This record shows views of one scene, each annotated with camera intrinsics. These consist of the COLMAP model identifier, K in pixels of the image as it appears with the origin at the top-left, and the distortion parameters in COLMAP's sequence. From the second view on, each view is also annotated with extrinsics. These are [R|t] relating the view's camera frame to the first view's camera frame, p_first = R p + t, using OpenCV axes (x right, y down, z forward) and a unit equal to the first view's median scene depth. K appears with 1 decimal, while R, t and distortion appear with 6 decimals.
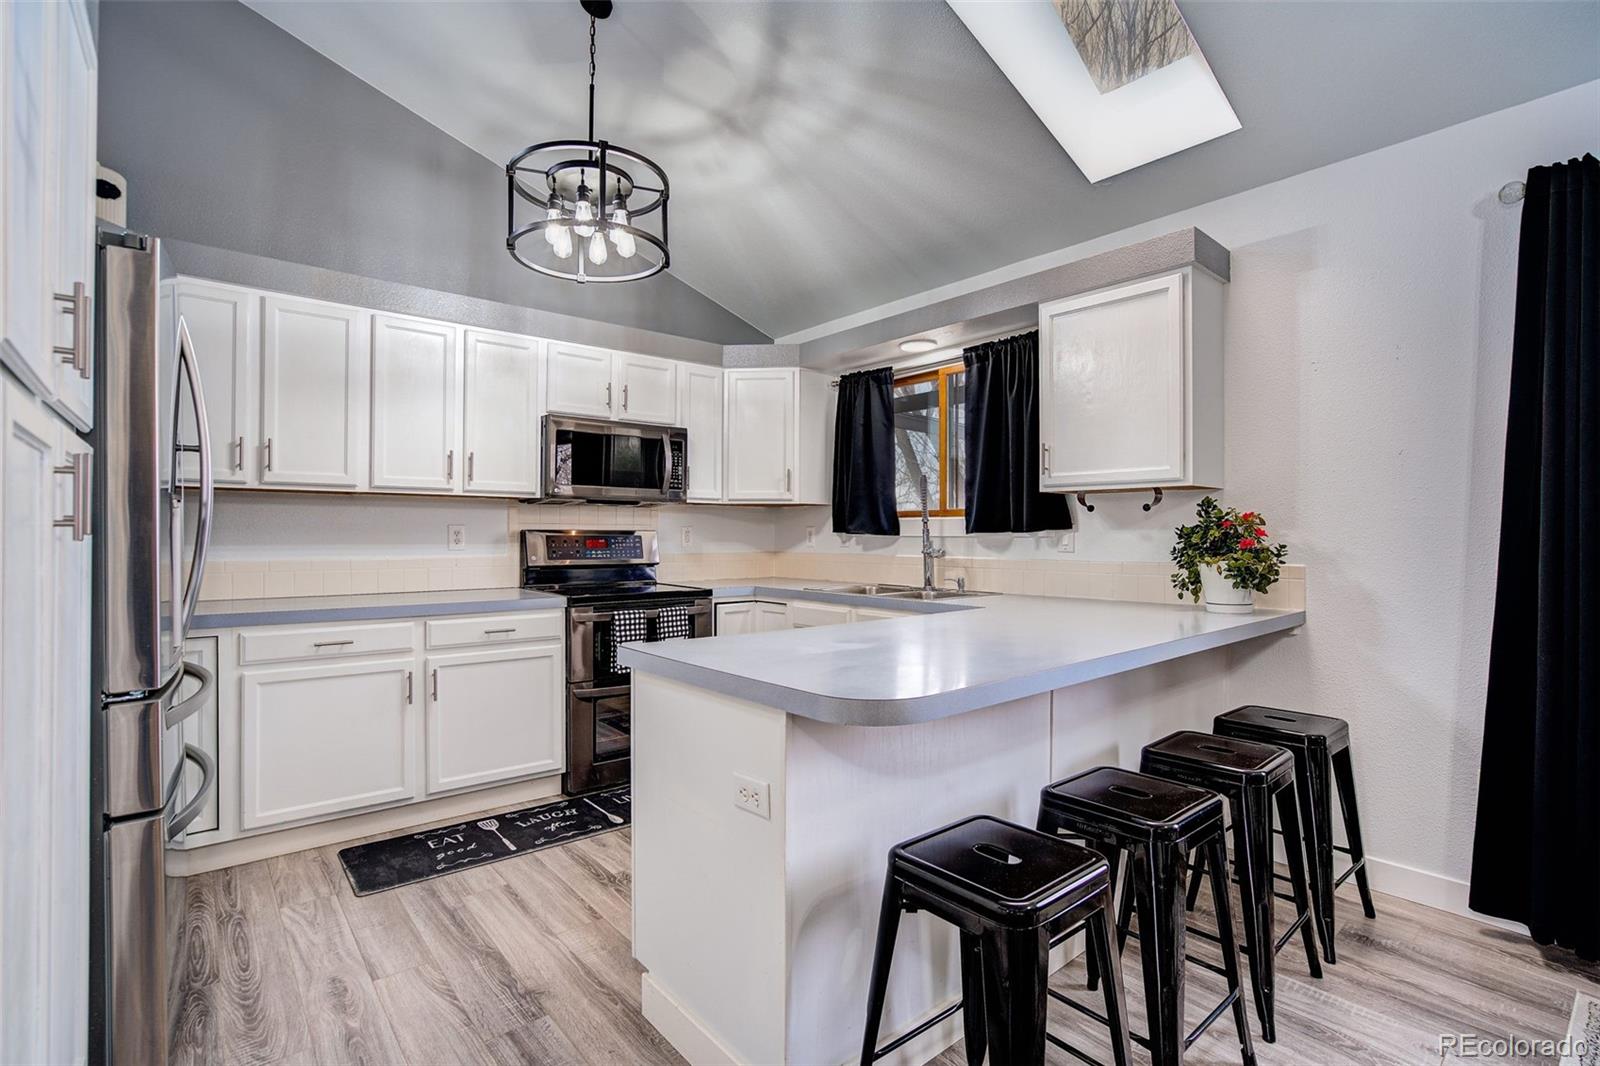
lens RADIAL K [[735.0, 0, 800.0], [0, 735.0, 533.0], [0, 0, 1]] dist [-0.041843, 0.027765]
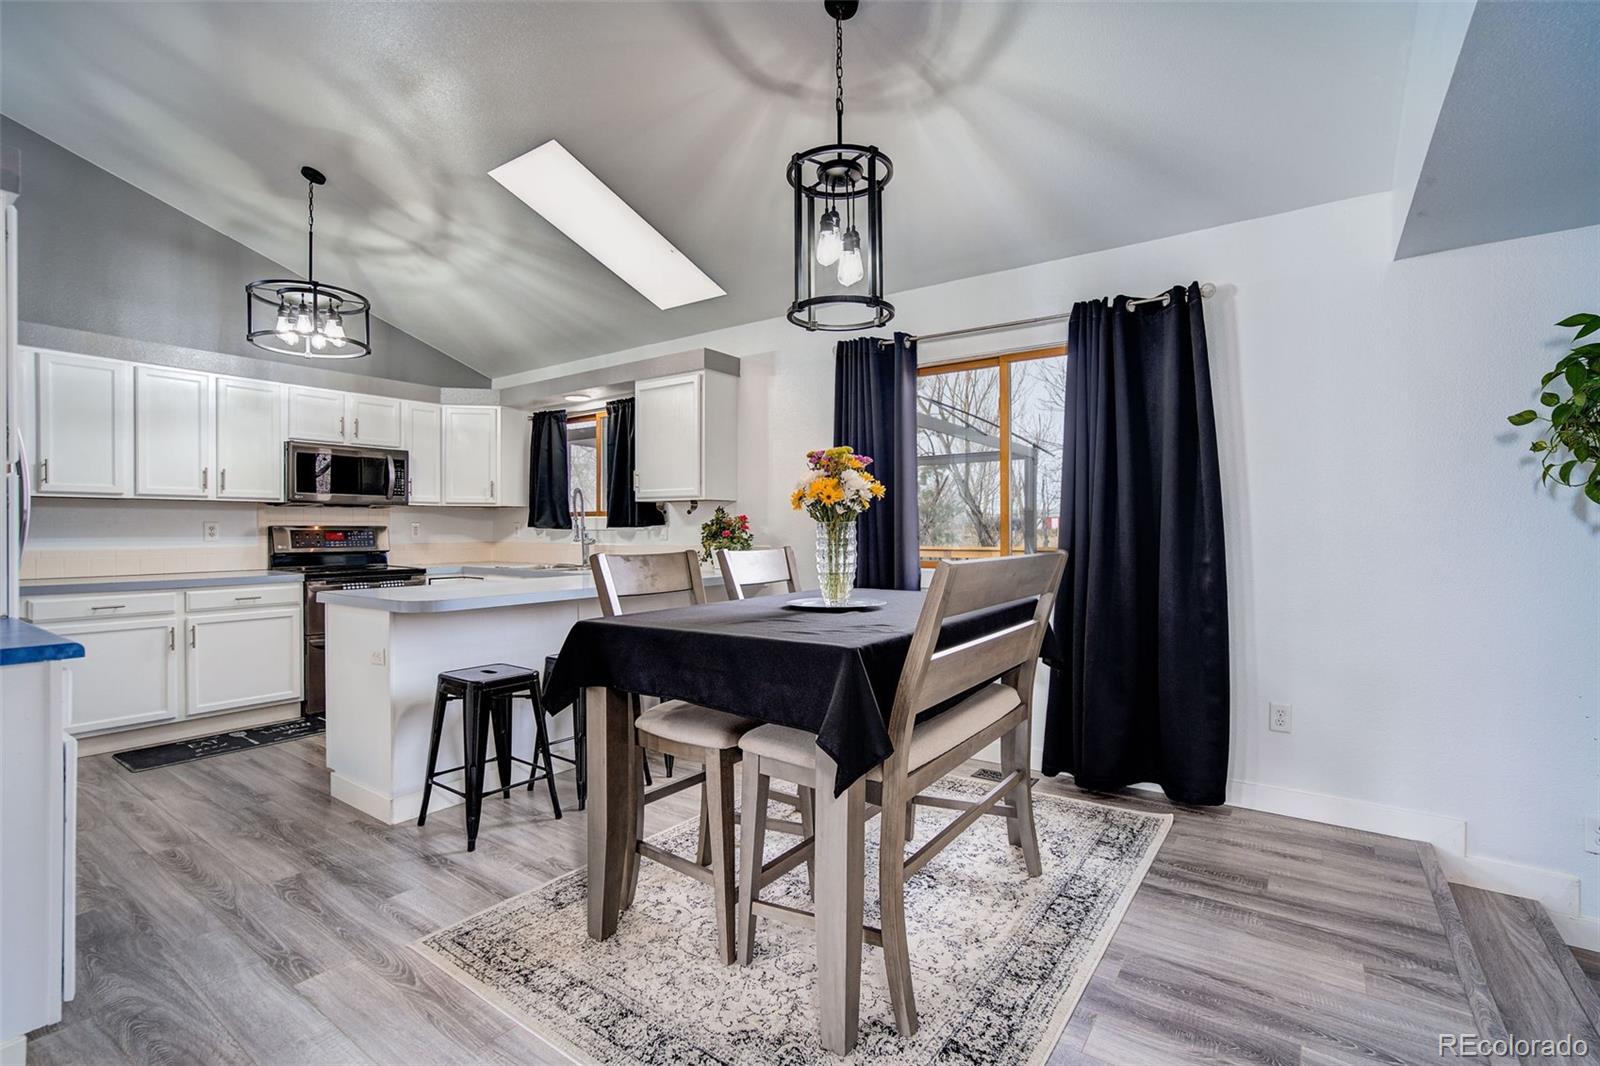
lens RADIAL K [[735.0, 0, 800.0], [0, 735.0, 533.0], [0, 0, 1]] dist [-0.041843, 0.027765]
pose [[0.971111, -0.003955, 0.238594, 0.260736], [0.001897, 0.999959, 0.008856, -0.001257], [-0.238620, -0.008147, 0.971079, -0.546118]]
